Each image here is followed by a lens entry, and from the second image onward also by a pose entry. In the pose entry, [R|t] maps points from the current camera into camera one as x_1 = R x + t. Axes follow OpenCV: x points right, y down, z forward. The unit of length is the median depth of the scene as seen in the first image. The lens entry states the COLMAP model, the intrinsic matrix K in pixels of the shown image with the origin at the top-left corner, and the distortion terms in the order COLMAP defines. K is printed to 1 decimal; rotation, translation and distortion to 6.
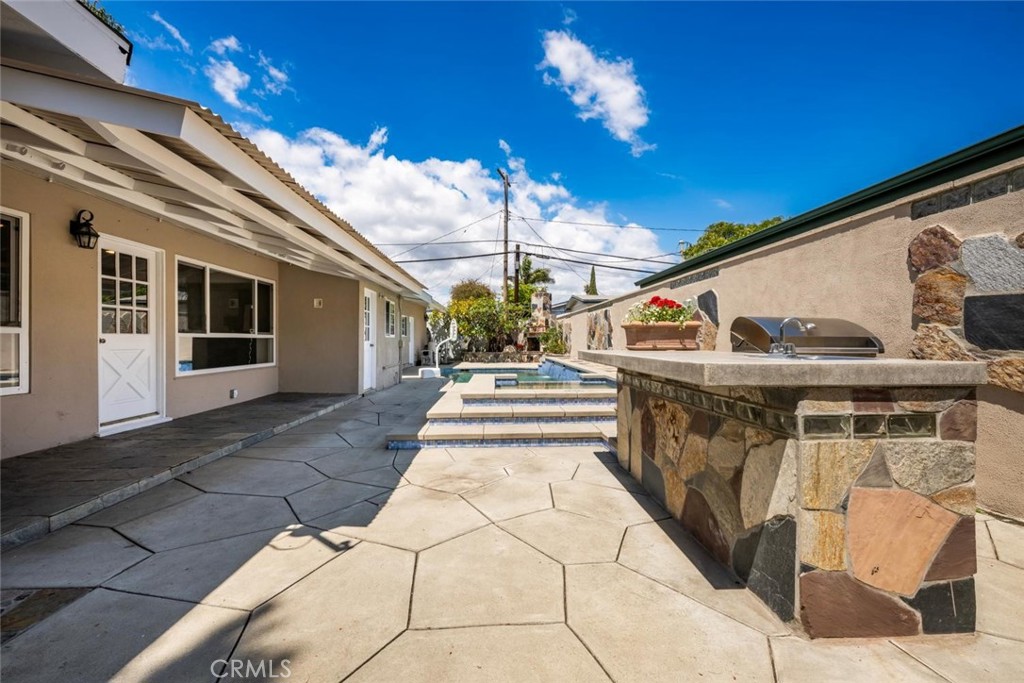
lens RADIAL K [[411.7, 0, 514.6], [0, 411.7, 339.6], [0, 0, 1]] dist [-0.005639, 0.002923]
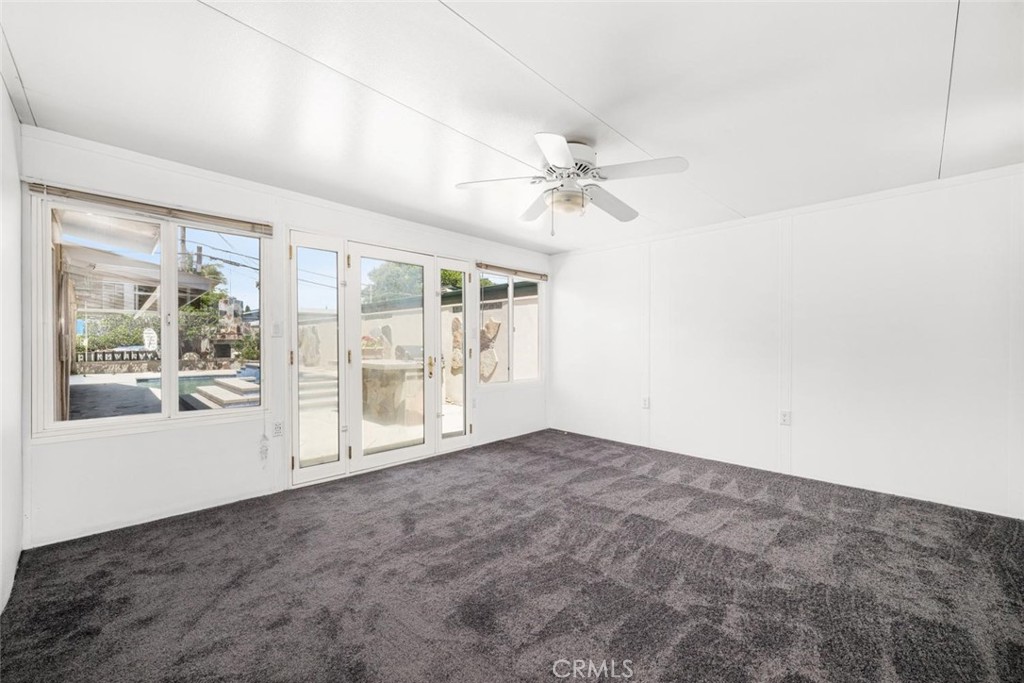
lens RADIAL K [[411.7, 0, 515.6], [0, 411.7, 348.0], [0, 0, 1]] dist [-0.005639, 0.002923]
pose [[0.739919, -0.005442, 0.672673, -0.306224], [-0.004498, 0.999905, 0.013037, -0.038221], [-0.672680, -0.012672, 0.739825, -0.669265]]
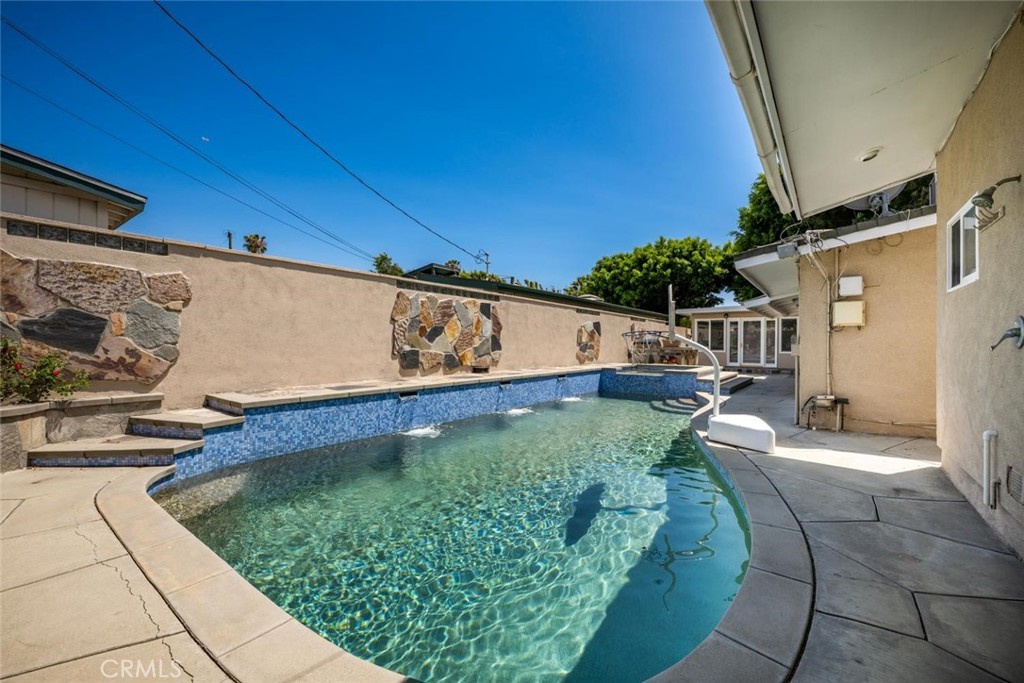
lens RADIAL K [[411.7, 0, 515.2], [0, 411.7, 344.0], [0, 0, 1]] dist [-0.005639, 0.002923]
pose [[-0.760388, -0.005021, 0.649450, -0.552745], [-0.009404, 0.999950, -0.003280, 0.011859], [-0.649401, -0.008602, -0.760397, 2.621300]]
